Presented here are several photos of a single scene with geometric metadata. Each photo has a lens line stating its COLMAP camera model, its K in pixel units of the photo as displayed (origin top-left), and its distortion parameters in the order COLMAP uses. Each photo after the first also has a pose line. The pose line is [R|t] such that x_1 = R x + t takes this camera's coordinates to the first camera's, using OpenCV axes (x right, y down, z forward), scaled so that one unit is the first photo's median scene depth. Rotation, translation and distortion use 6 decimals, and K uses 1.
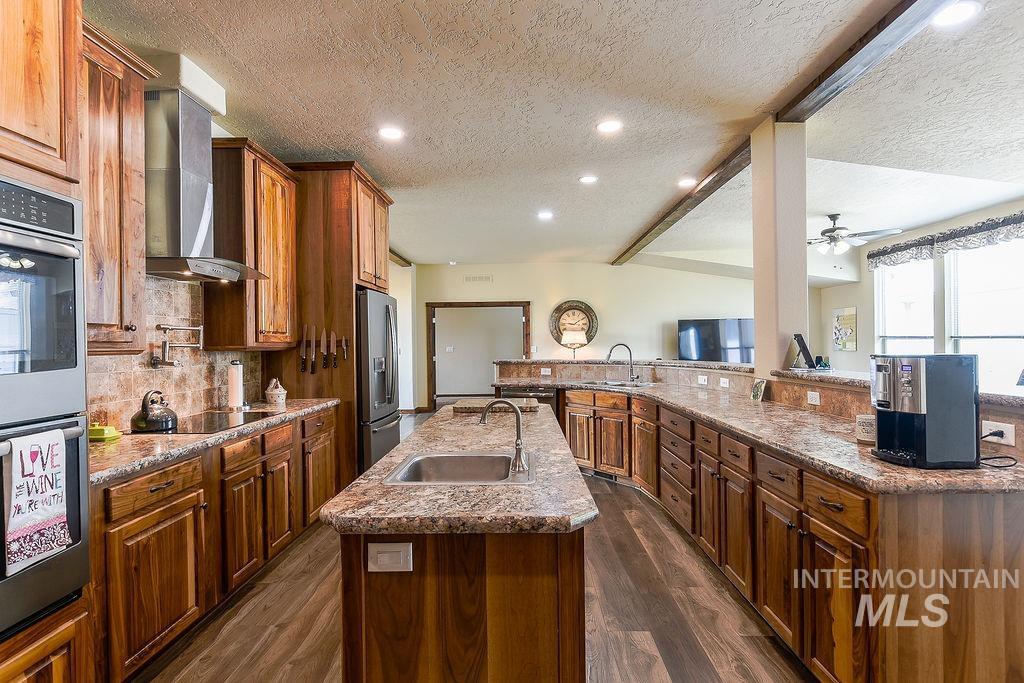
lens RADIAL K [[486.7, 0, 509.8], [0, 486.7, 344.2], [0, 0, 1]] dist [0.000771, -0.002159]
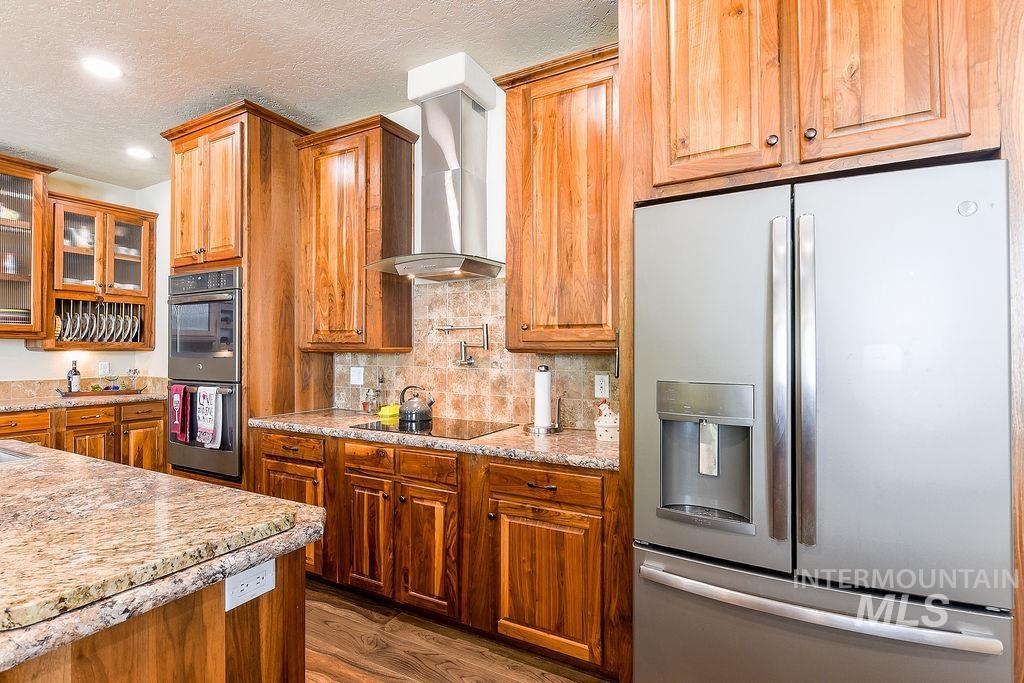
lens RADIAL K [[486.7, 0, 507.2], [0, 486.7, 344.1], [0, 0, 1]] dist [0.000771, -0.002159]
pose [[-0.453986, 0.003076, -0.891003, 0.074963], [0.003105, 0.999993, 0.001870, -0.000866], [0.891003, -0.001918, -0.453993, 0.706322]]
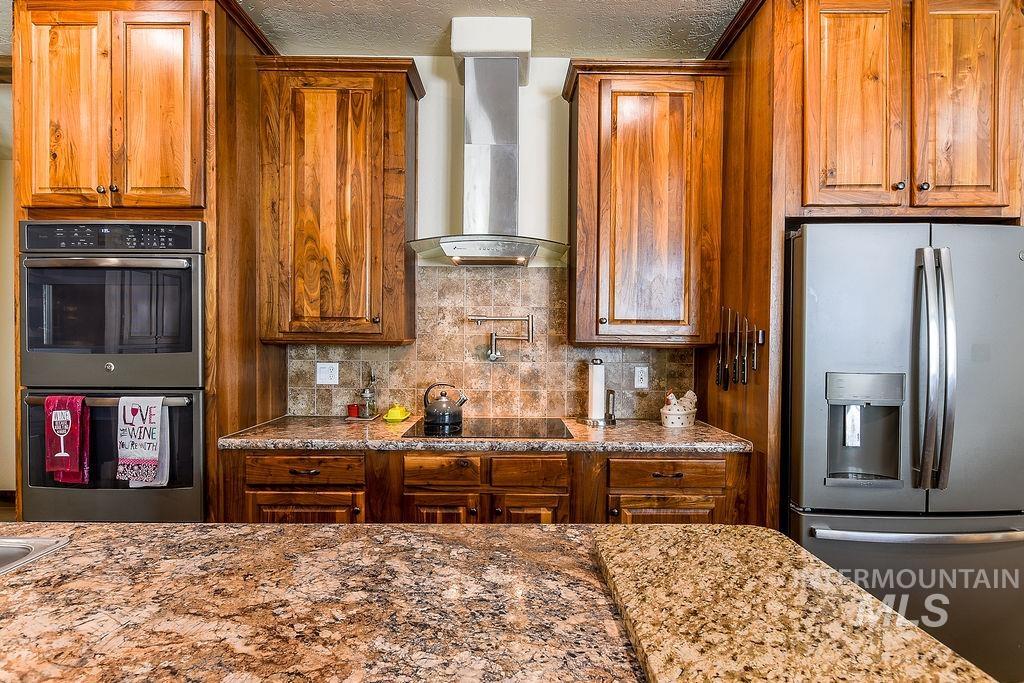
lens RADIAL K [[486.7, 0, 508.2], [0, 486.7, 344.3], [0, 0, 1]] dist [0.000771, -0.002159]
pose [[0.030879, 0.024943, -0.999212, 0.108298], [-0.010966, 0.999637, 0.024615, -0.003670], [0.999463, 0.010197, 0.031141, 0.456102]]
